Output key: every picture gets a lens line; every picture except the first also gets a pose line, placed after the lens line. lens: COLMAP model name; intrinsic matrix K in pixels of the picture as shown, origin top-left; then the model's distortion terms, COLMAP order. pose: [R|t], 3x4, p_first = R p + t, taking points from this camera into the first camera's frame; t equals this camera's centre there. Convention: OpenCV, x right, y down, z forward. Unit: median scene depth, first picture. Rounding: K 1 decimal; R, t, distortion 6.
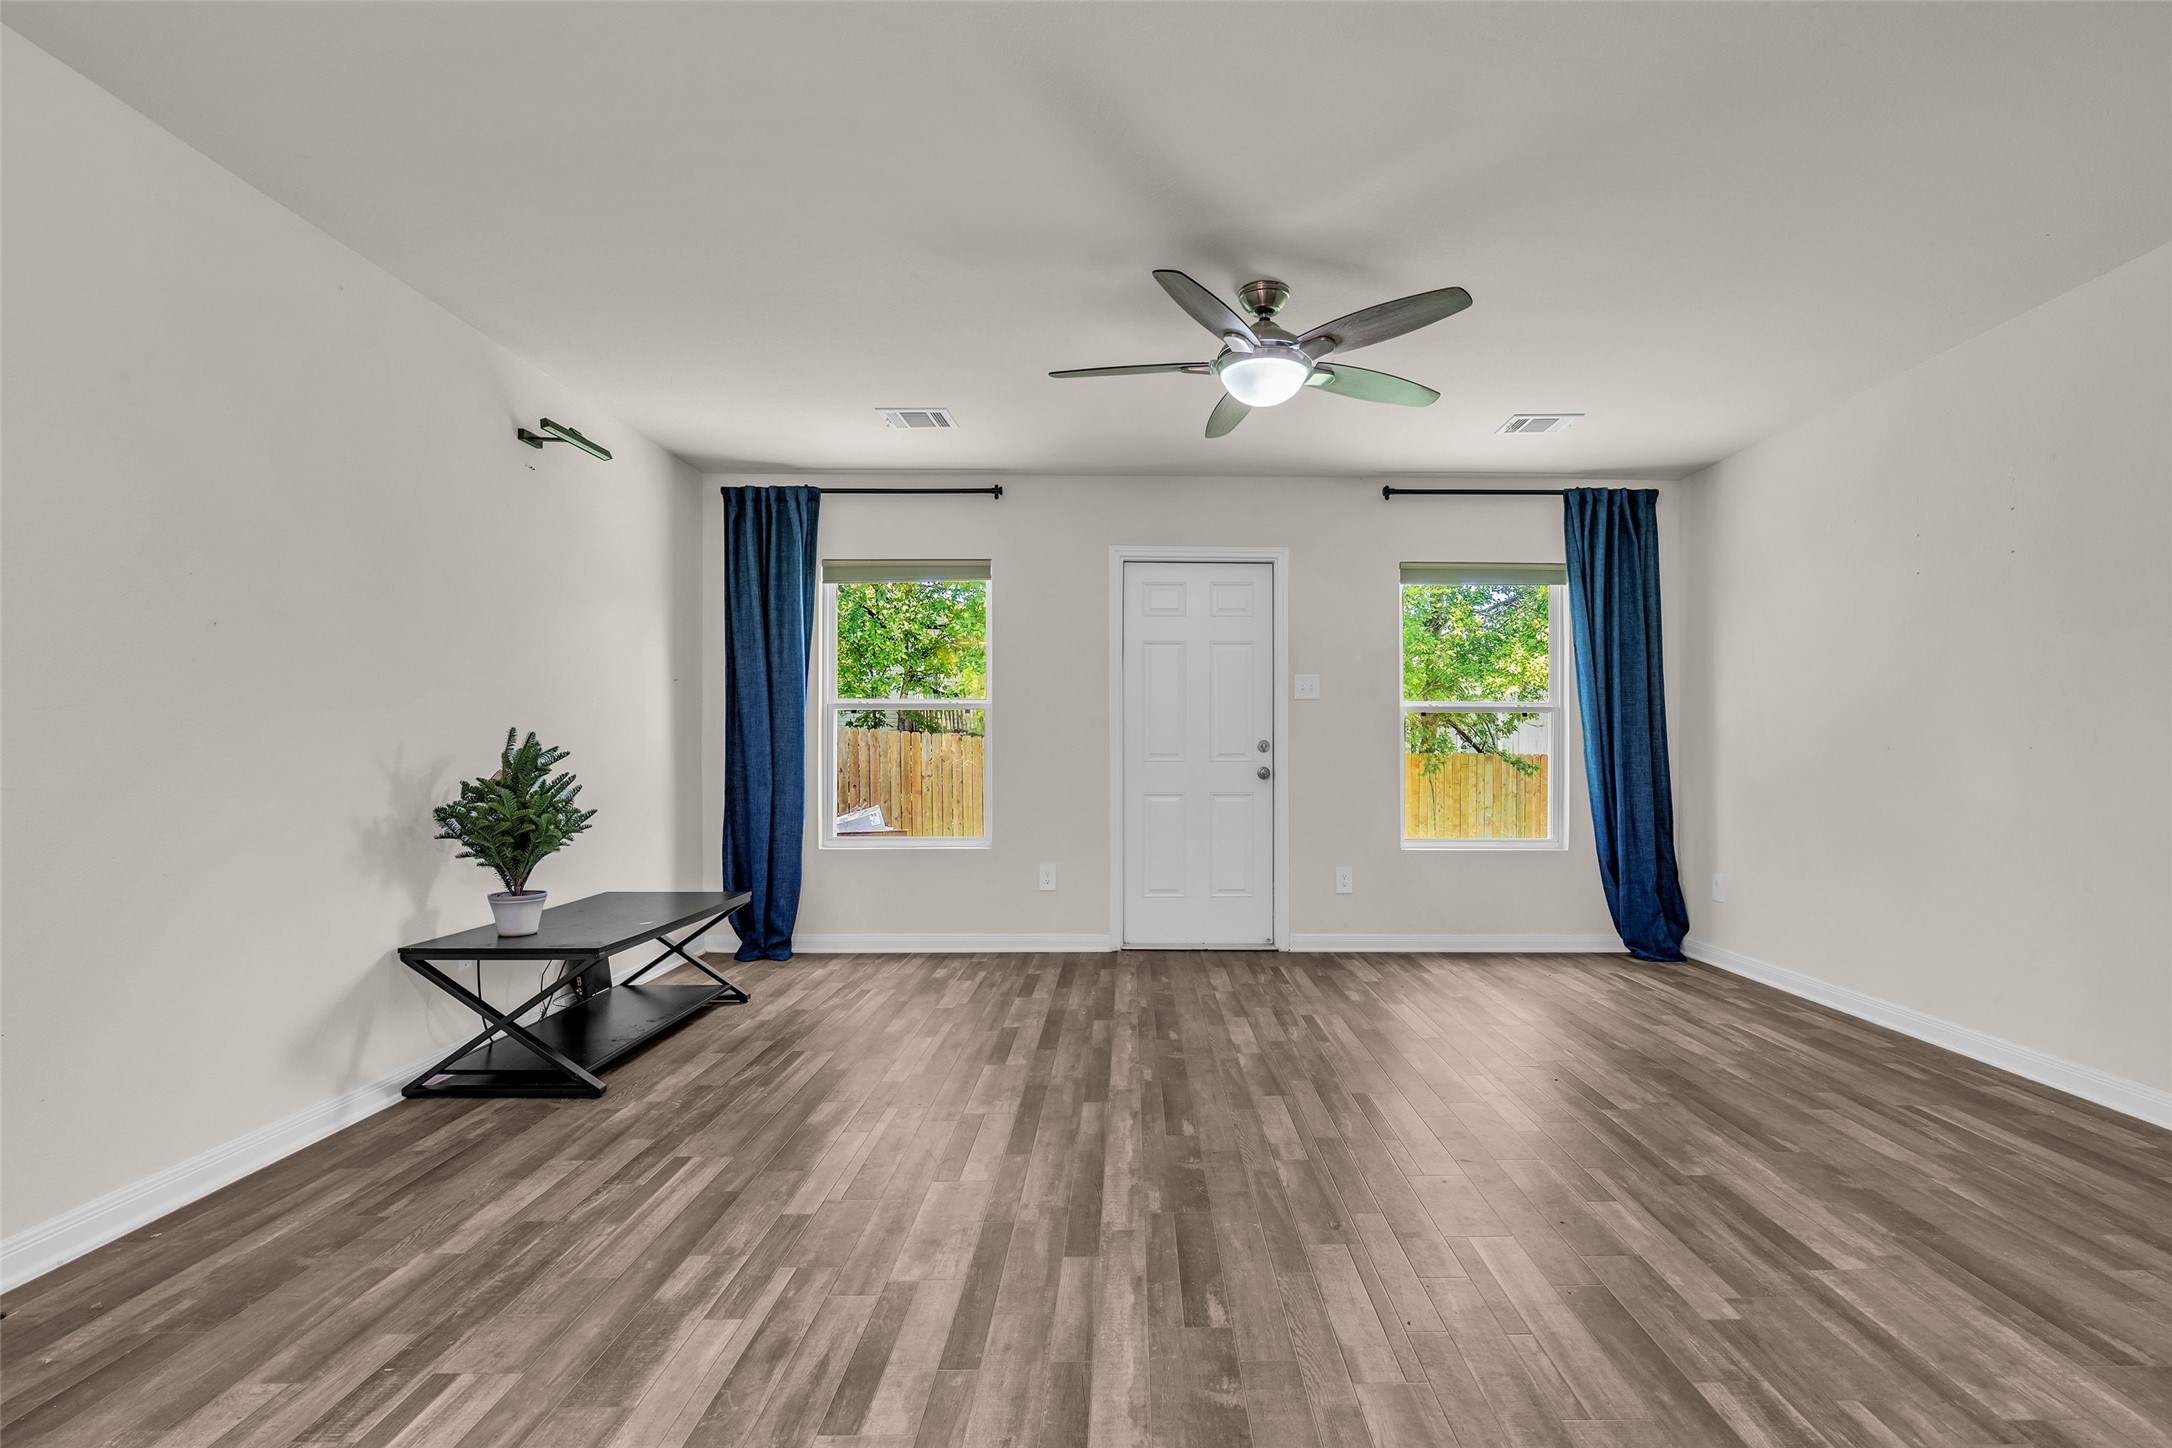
lens RADIAL K [[1021.0, 0, 1141.5], [0, 1021.0, 756.5], [0, 0, 1]] dist [-0.017967, 0.005166]
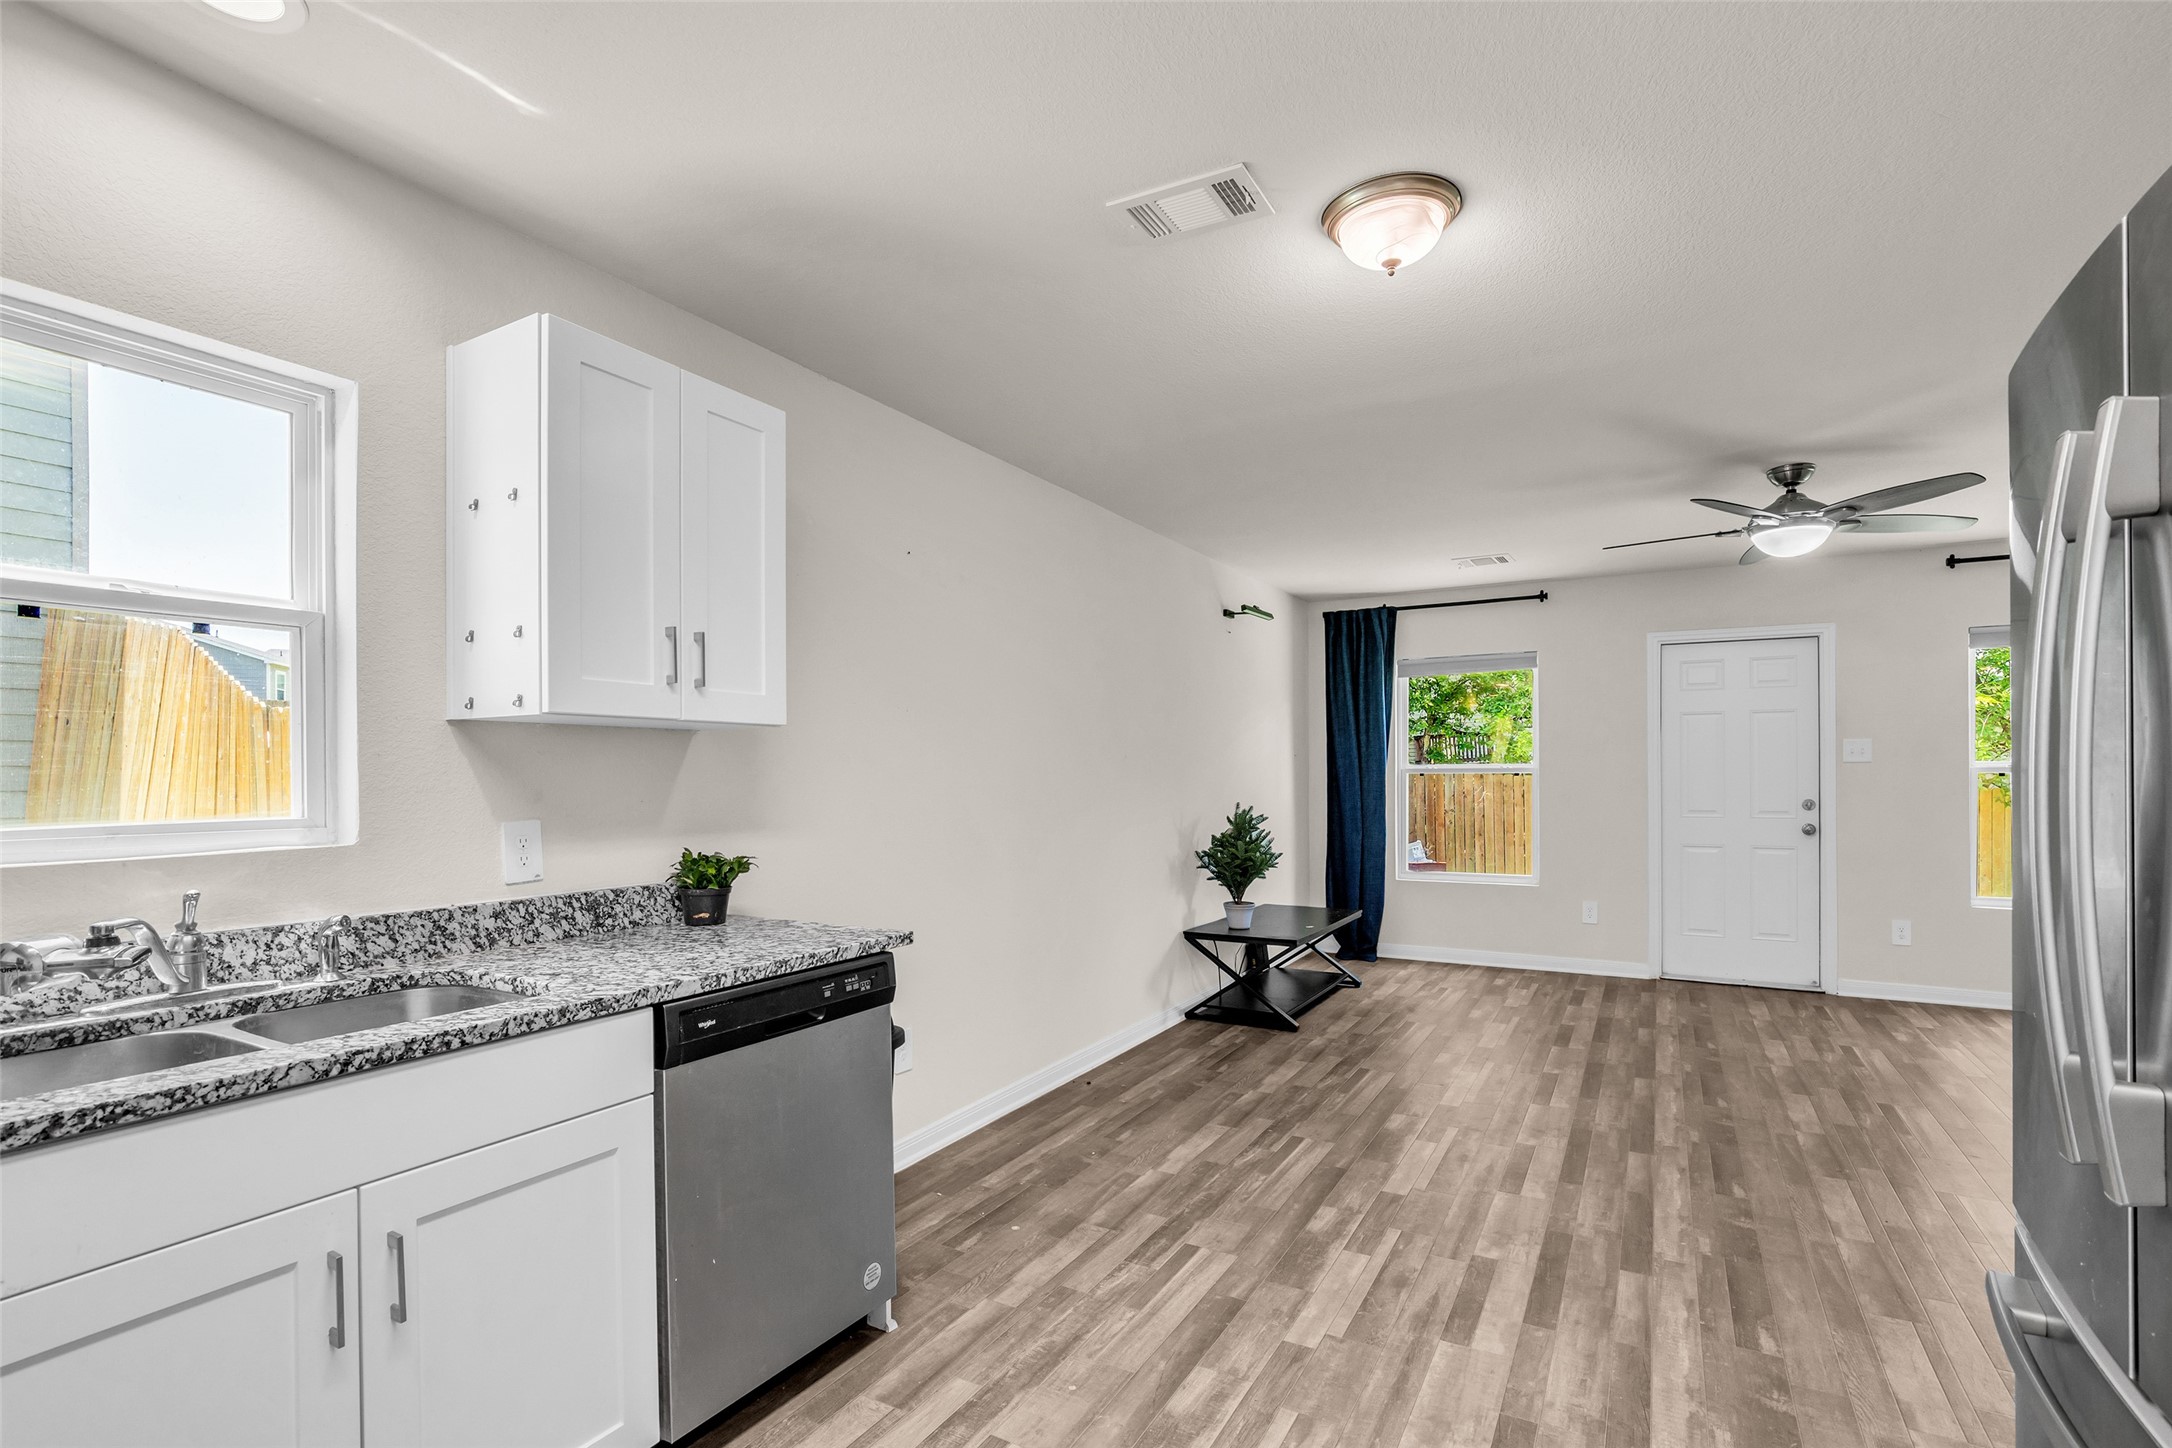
lens RADIAL K [[996.2, 0, 1075.2], [0, 996.2, 777.0], [0, 0, 1]] dist [-0.020569, 0.004084]
pose [[0.855497, -0.004237, -0.517790, -0.006209], [0.003426, 0.999991, -0.002522, -0.045173], [0.517796, 0.000384, 0.855504, -0.350682]]
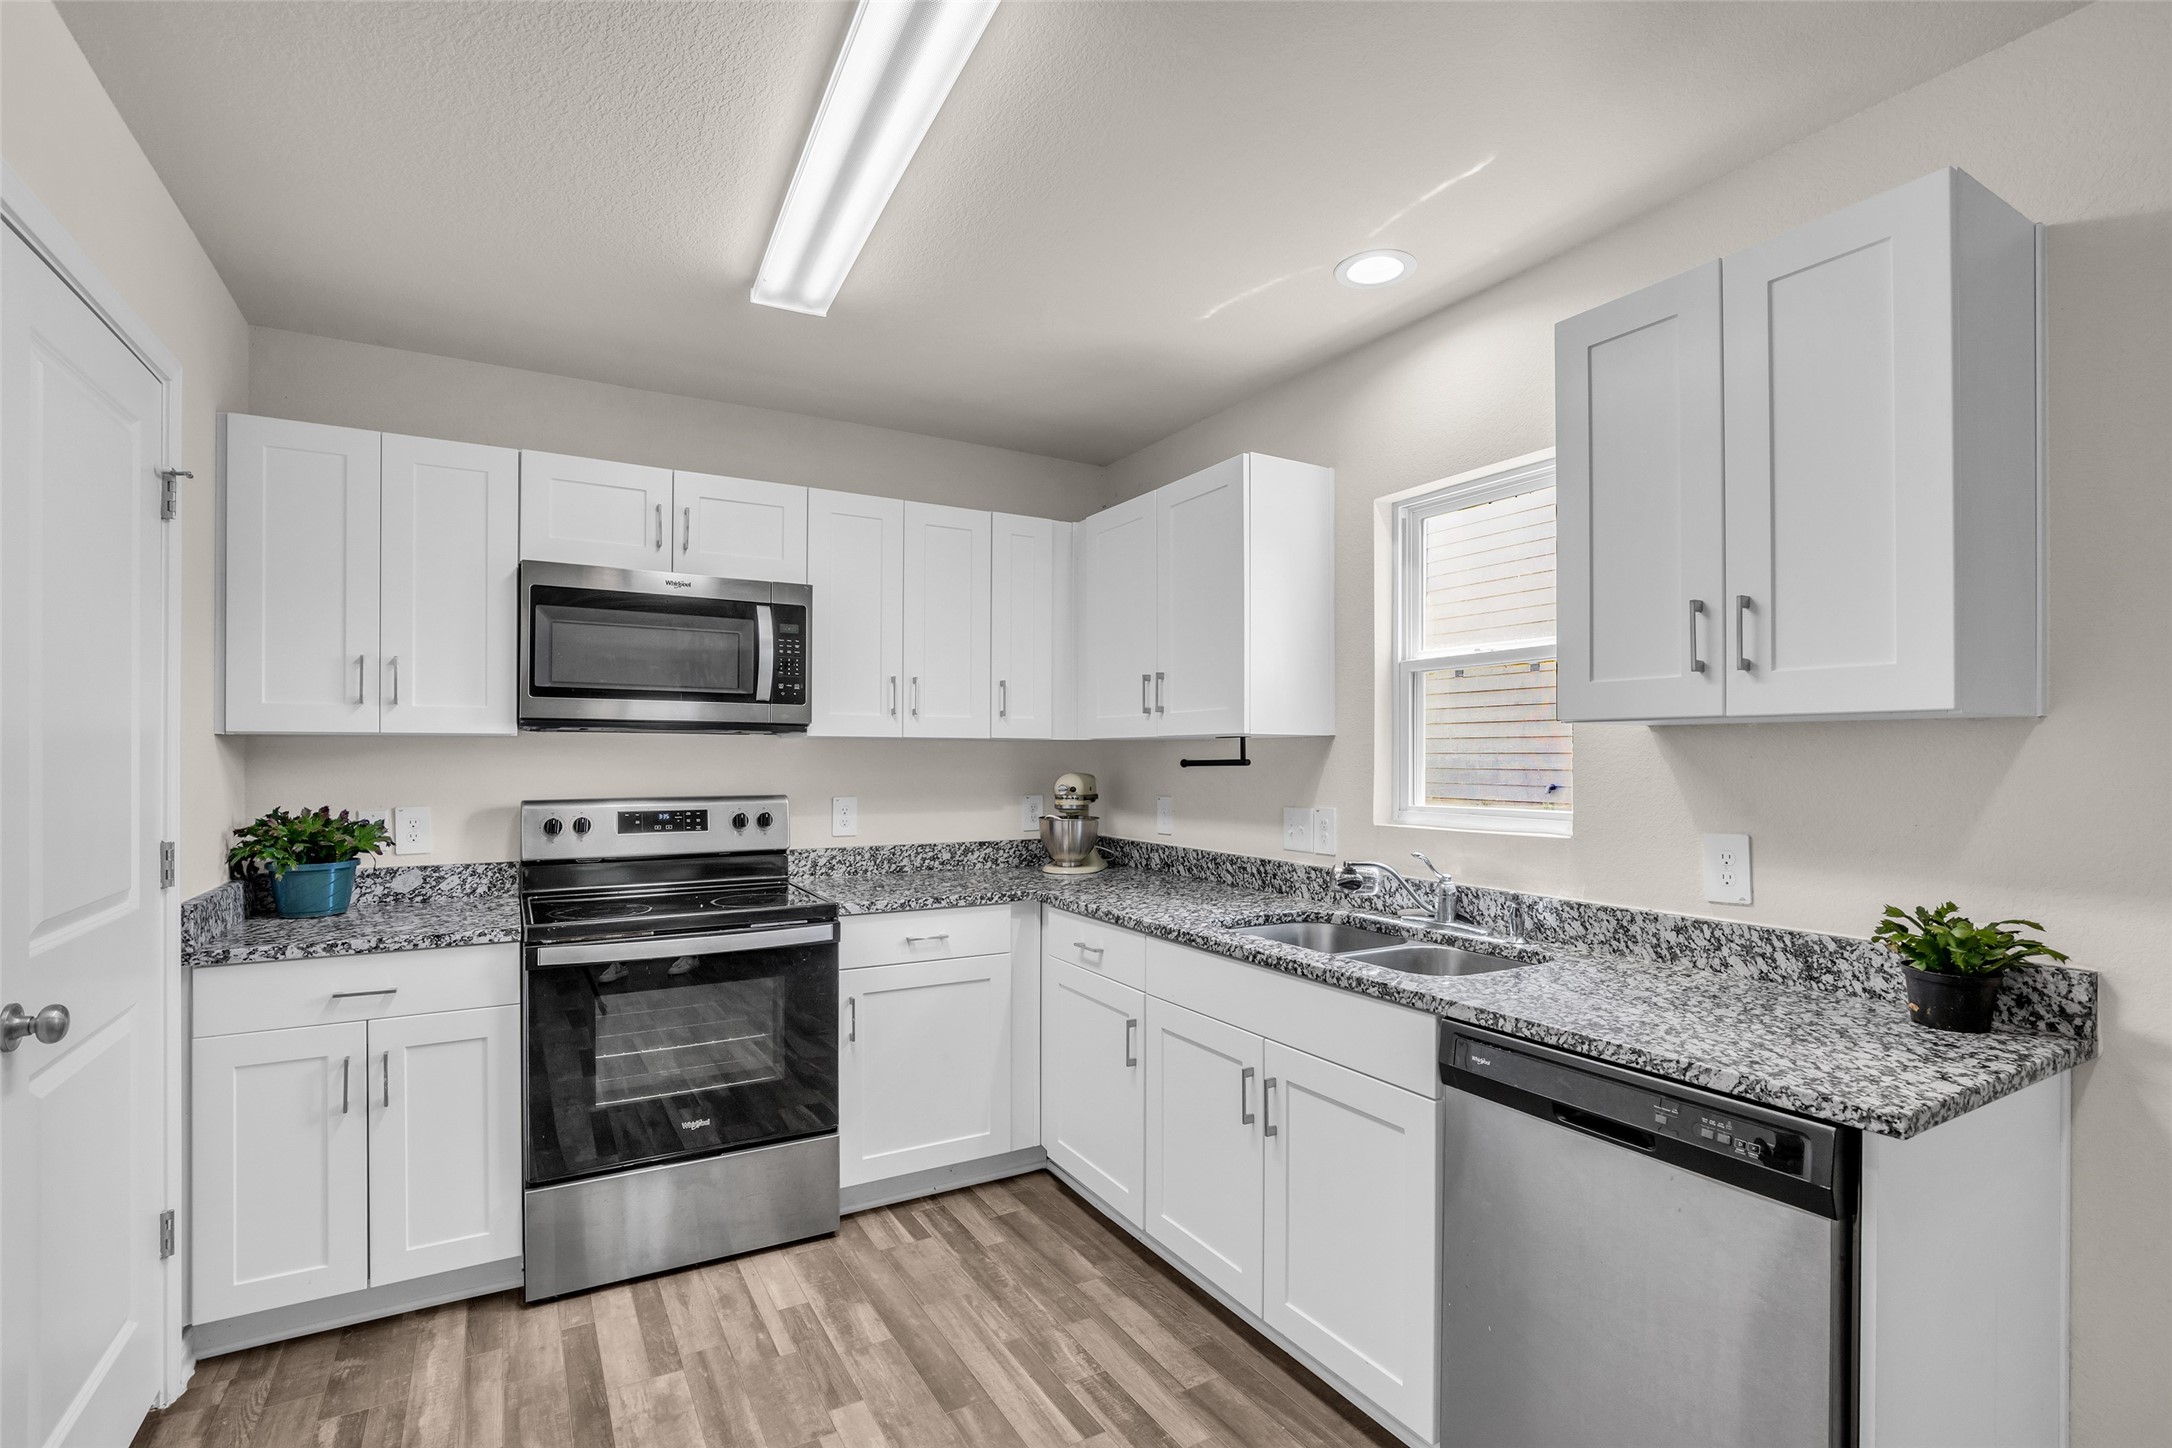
lens RADIAL K [[996.2, 0, 1093.0], [0, 996.2, 749.4], [0, 0, 1]] dist [-0.020569, 0.004084]
pose [[-0.870812, 0.007696, -0.491557, -0.043172], [0.003827, 0.999953, 0.008875, -0.103704], [0.491602, 0.005847, -0.870800, 0.816881]]
